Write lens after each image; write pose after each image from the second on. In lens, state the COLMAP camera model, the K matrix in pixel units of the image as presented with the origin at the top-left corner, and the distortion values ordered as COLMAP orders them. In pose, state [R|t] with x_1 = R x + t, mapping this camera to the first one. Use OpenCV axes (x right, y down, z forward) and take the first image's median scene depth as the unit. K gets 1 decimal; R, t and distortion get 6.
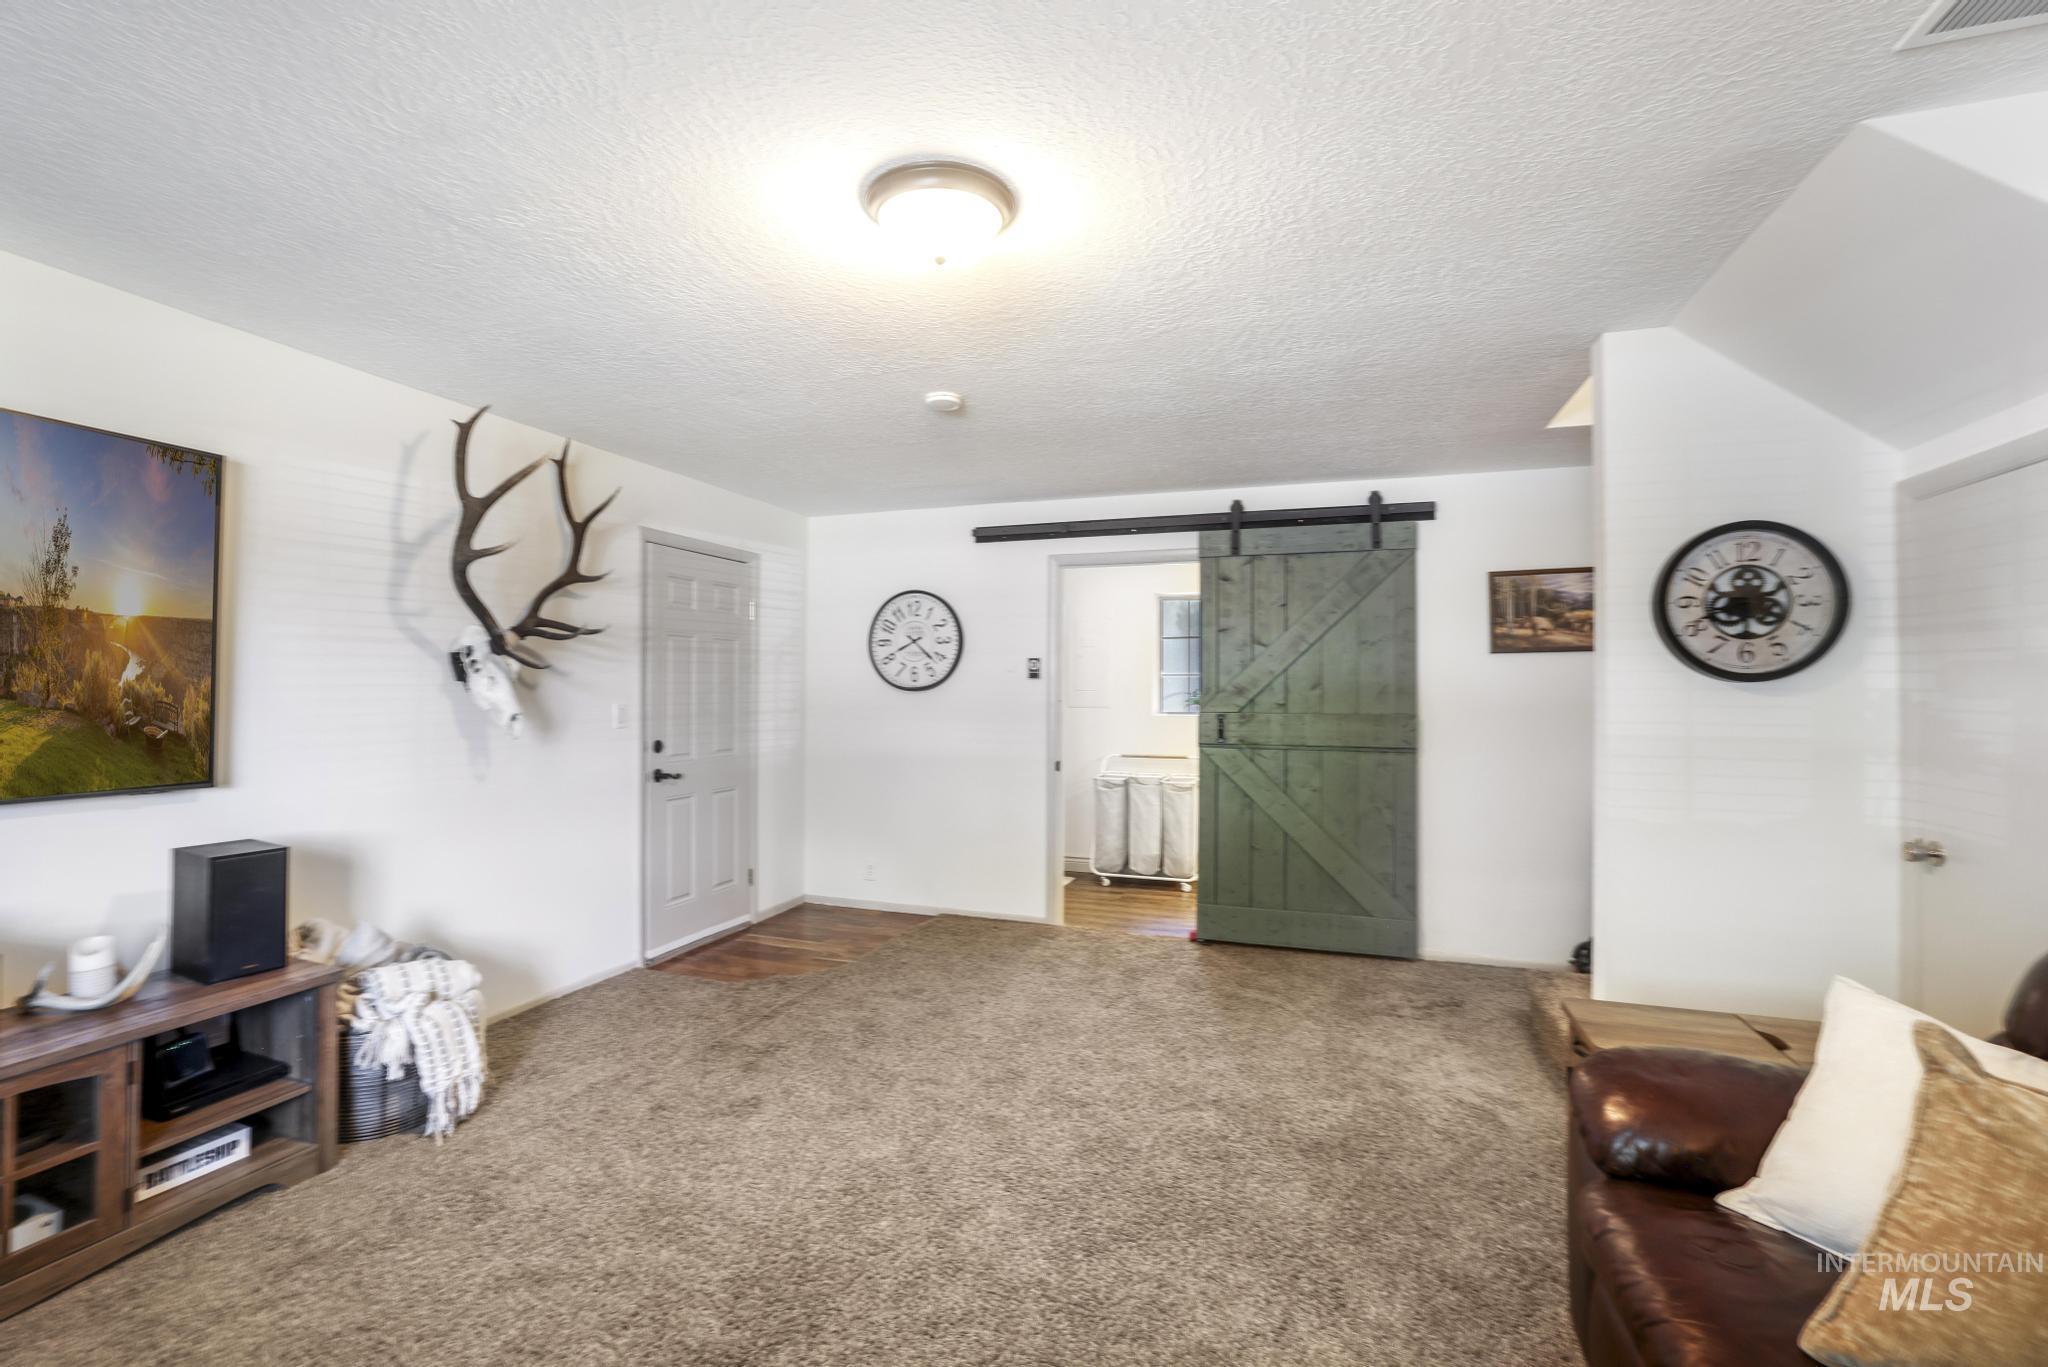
lens RADIAL K [[889.3, 0, 982.2], [0, 889.3, 672.3], [0, 0, 1]] dist [-0.041847, 0.012895]
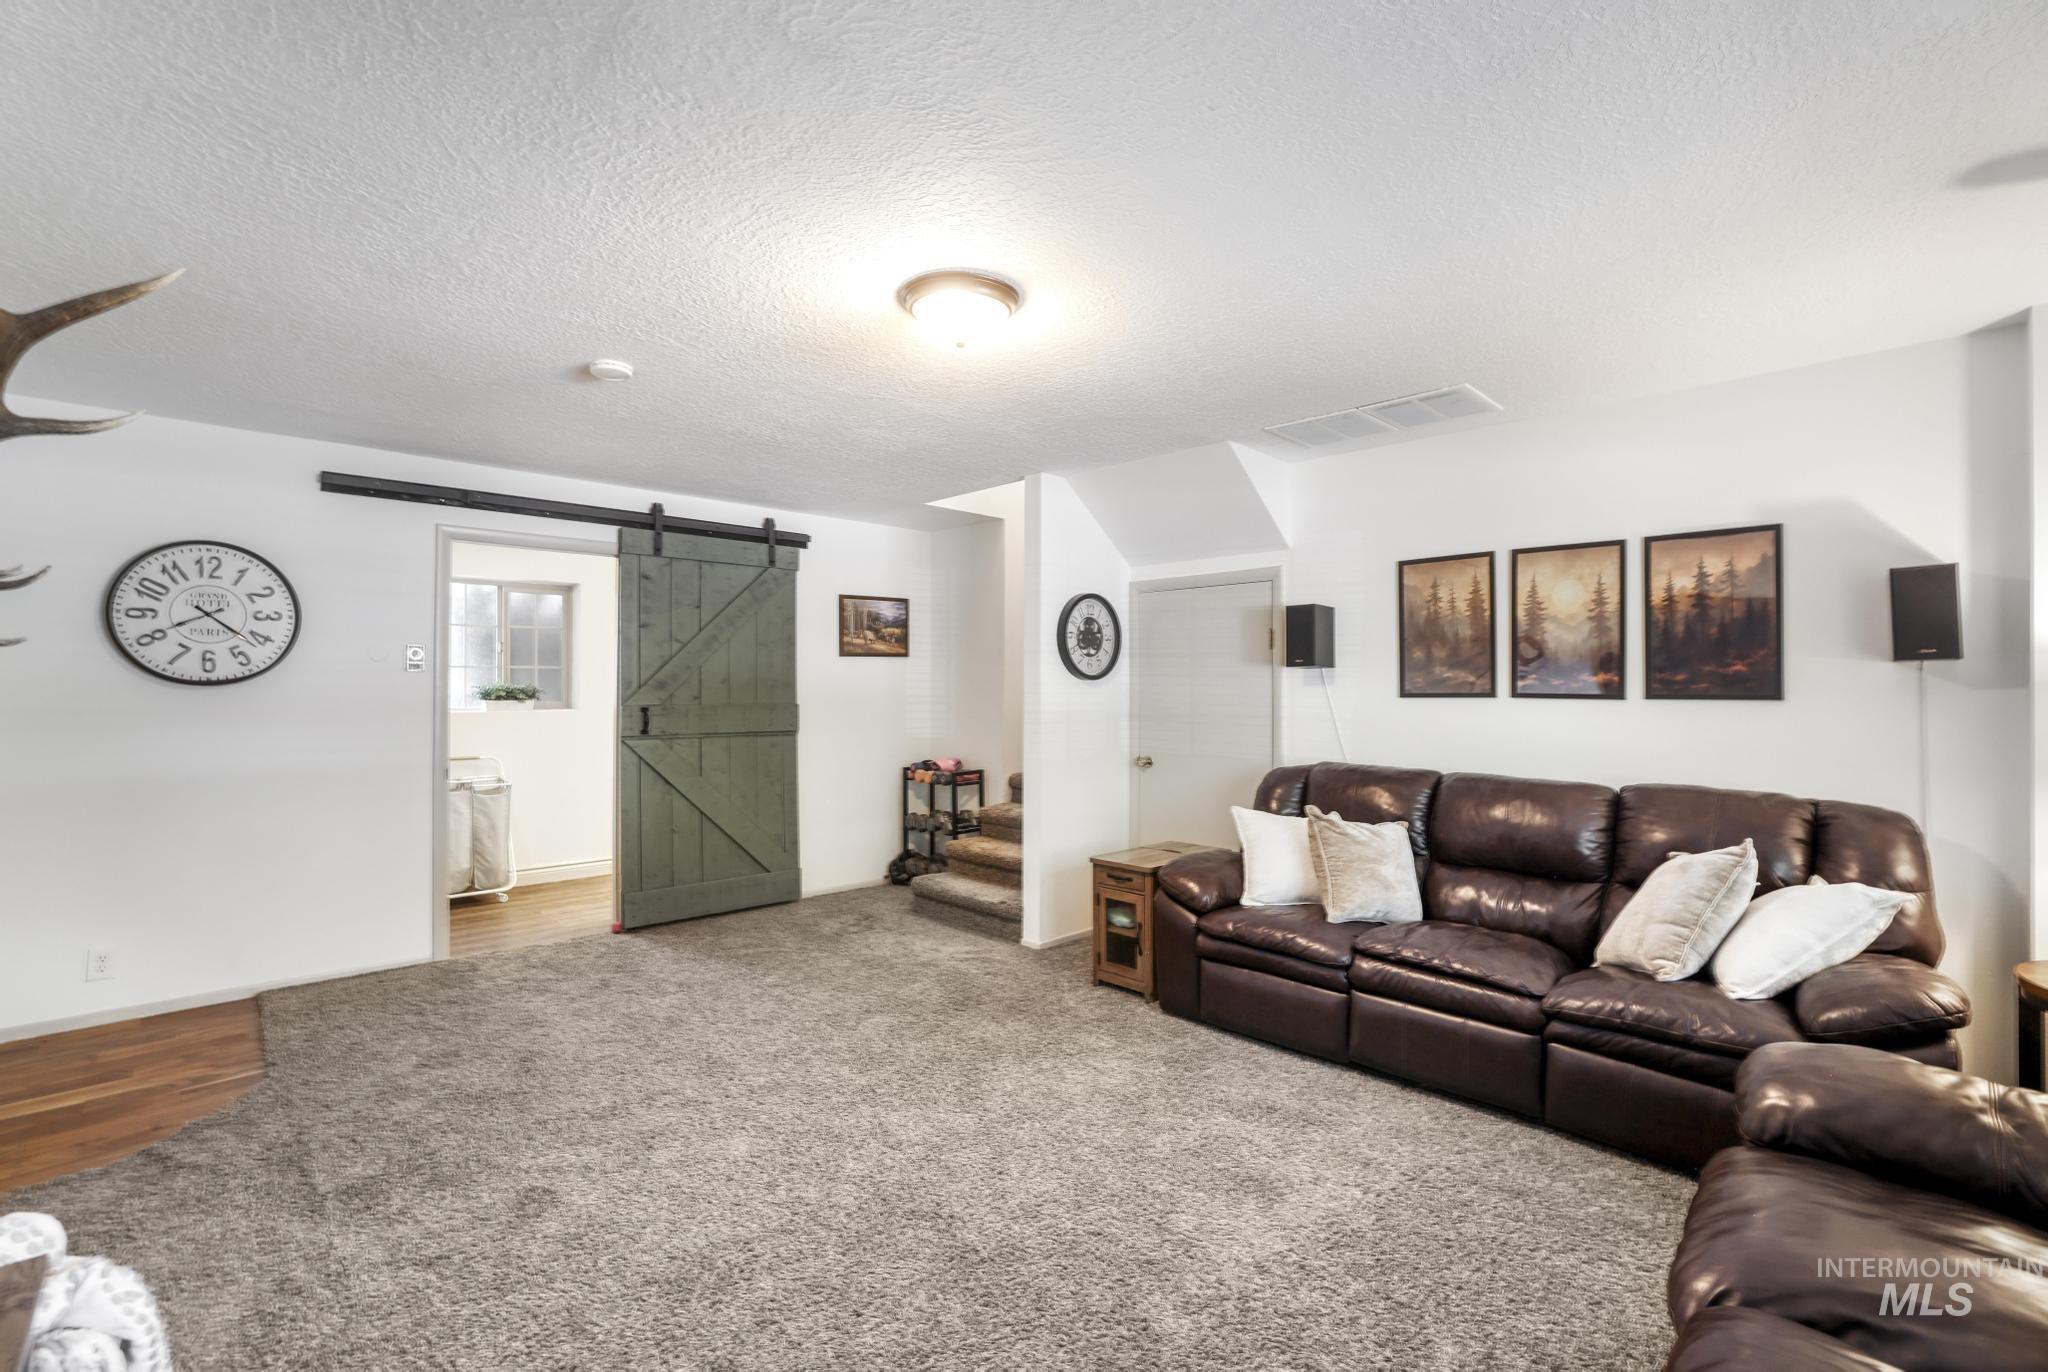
lens RADIAL K [[889.3, 0, 1031.7], [0, 889.3, 675.2], [0, 0, 1]] dist [-0.041847, 0.012895]
pose [[0.439491, 0.007257, 0.898218, -0.485603], [-0.017925, 0.999839, 0.000693, 0.000947], [-0.898068, -0.016405, 0.439550, 0.149243]]
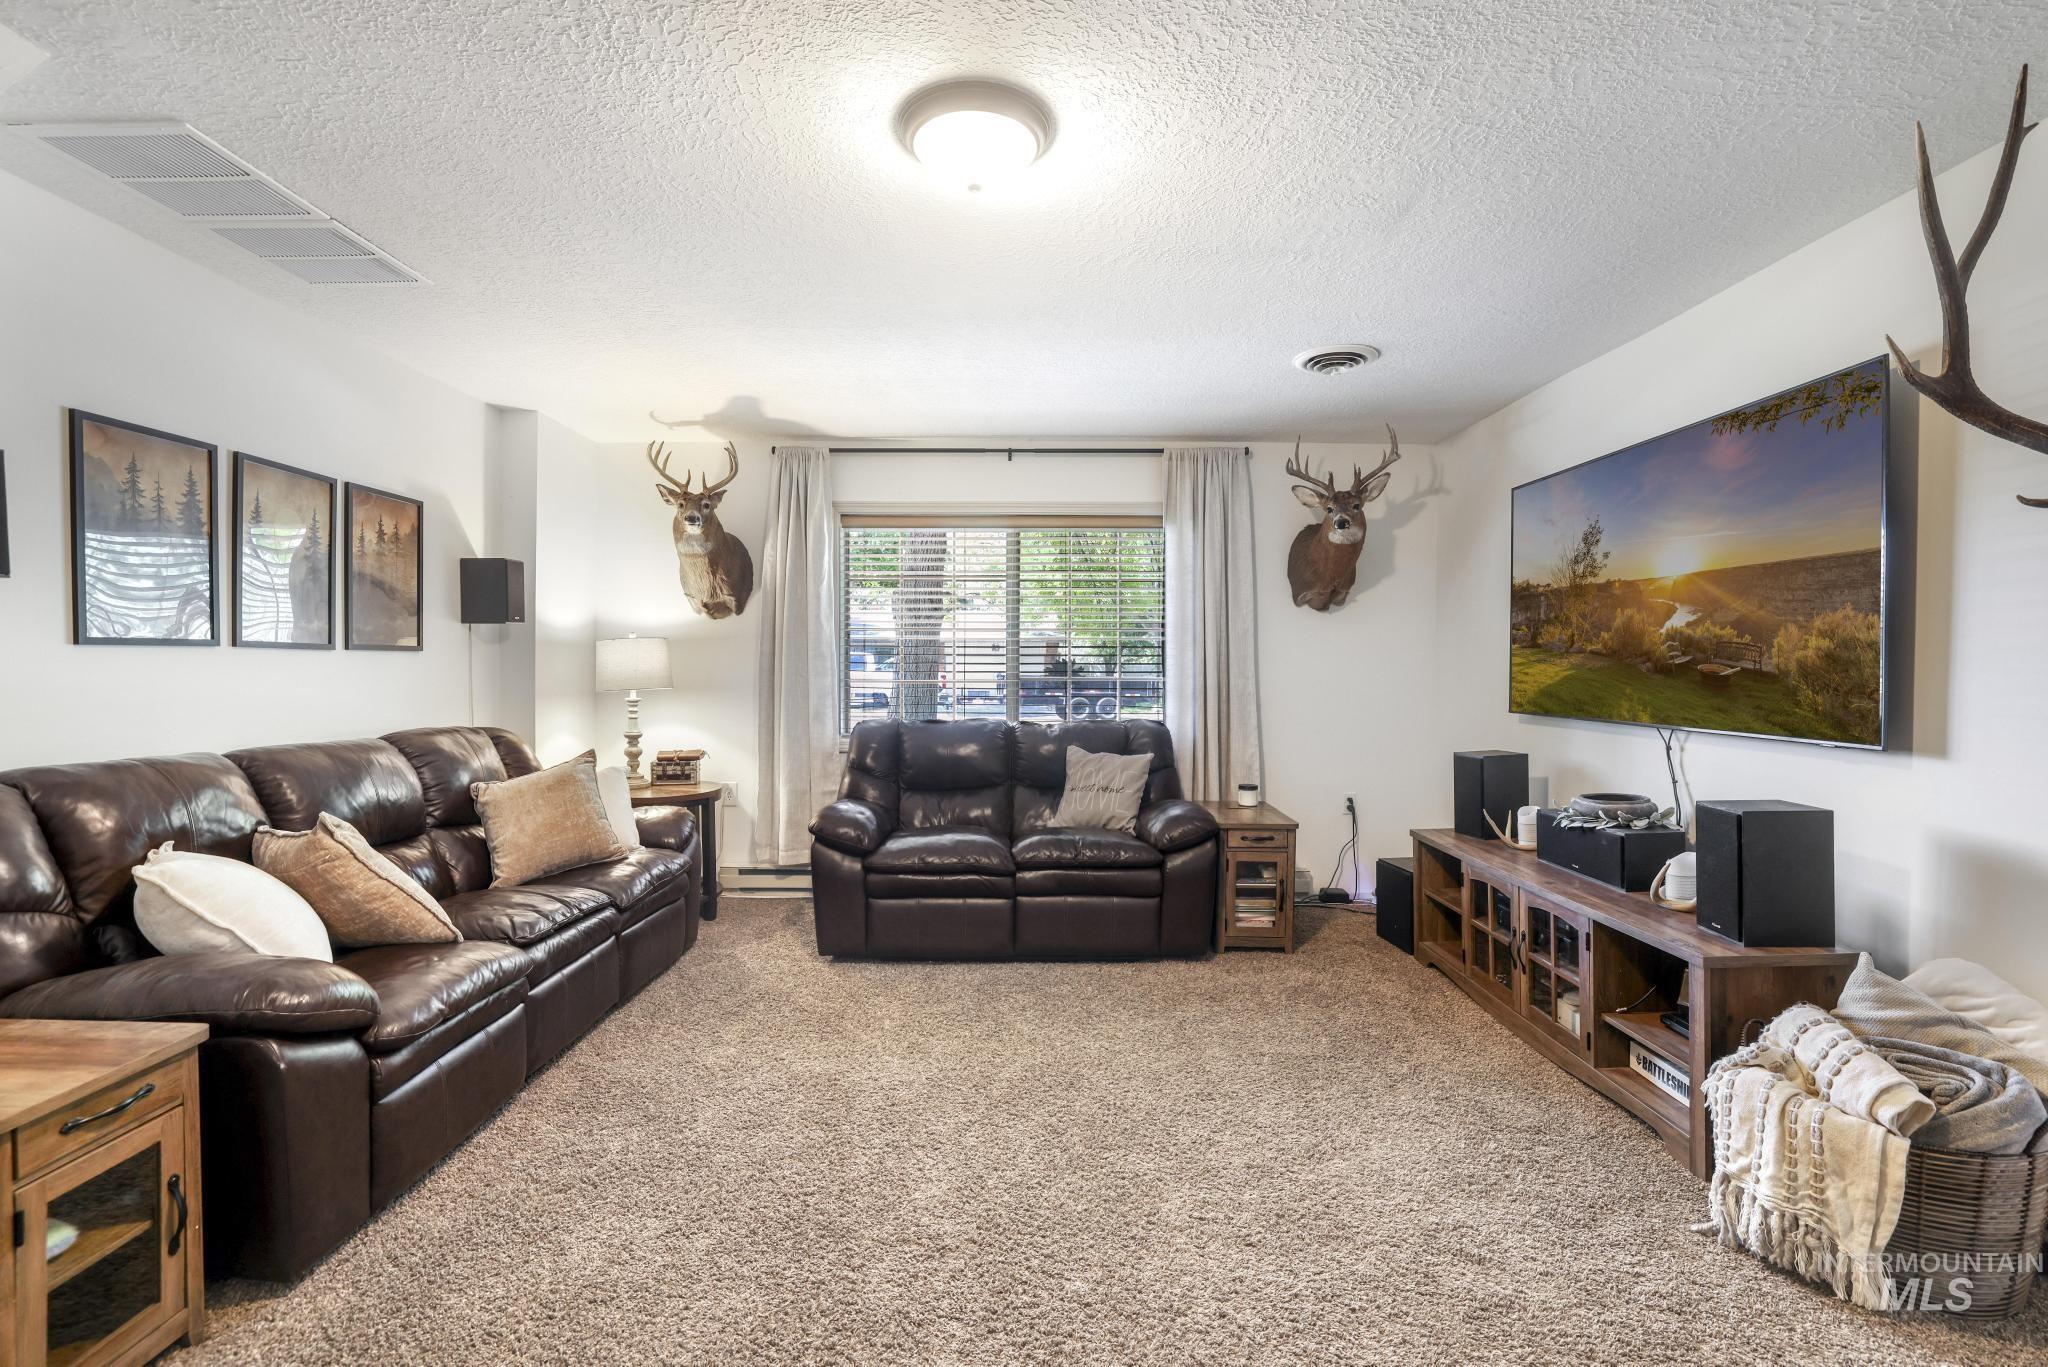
lens RADIAL K [[889.3, 0, 1010.5], [0, 889.3, 671.6], [0, 0, 1]] dist [-0.041847, 0.012895]
pose [[-0.952769, -0.003969, -0.303670, 0.103784], [-0.000115, 0.999919, -0.012707, 0.039548], [0.303696, -0.012072, -0.952692, 0.848886]]
